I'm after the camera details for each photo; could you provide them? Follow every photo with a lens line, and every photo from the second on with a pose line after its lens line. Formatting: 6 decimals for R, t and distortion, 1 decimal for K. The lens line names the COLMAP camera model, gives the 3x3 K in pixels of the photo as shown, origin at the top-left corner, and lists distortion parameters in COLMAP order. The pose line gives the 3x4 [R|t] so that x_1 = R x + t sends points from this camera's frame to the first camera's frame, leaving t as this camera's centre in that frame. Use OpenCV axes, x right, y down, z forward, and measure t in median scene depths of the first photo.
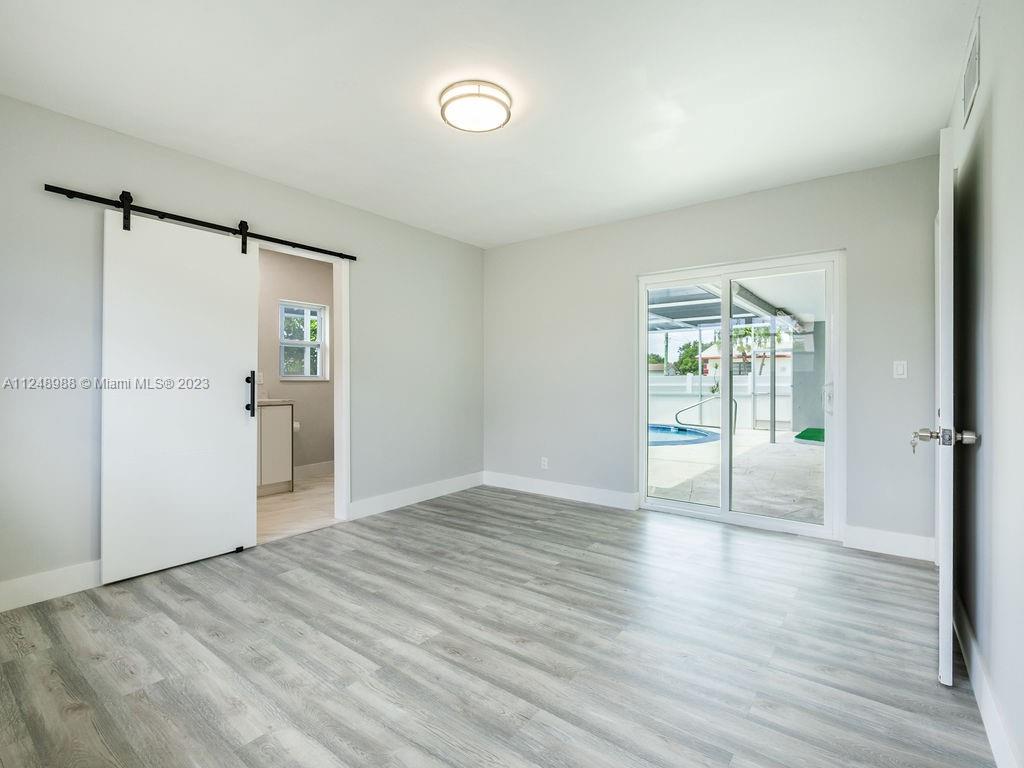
lens RADIAL K [[489.4, 0, 514.1], [0, 489.4, 383.7], [0, 0, 1]] dist [-0.001127, -0.000292]
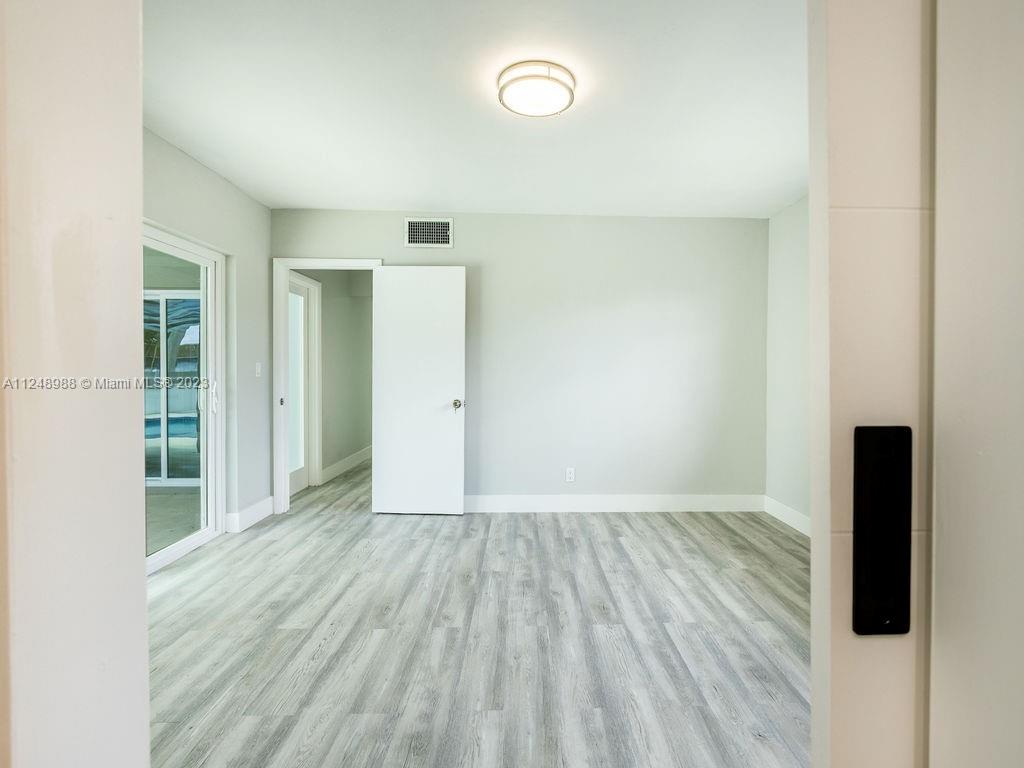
lens RADIAL K [[489.4, 0, 541.8], [0, 489.4, 370.5], [0, 0, 1]] dist [-0.001127, -0.000292]
pose [[-0.637446, -0.003192, 0.770488, -0.849849], [0.002055, 0.999981, 0.005842, -0.048098], [-0.770492, 0.005307, -0.637427, 1.678626]]
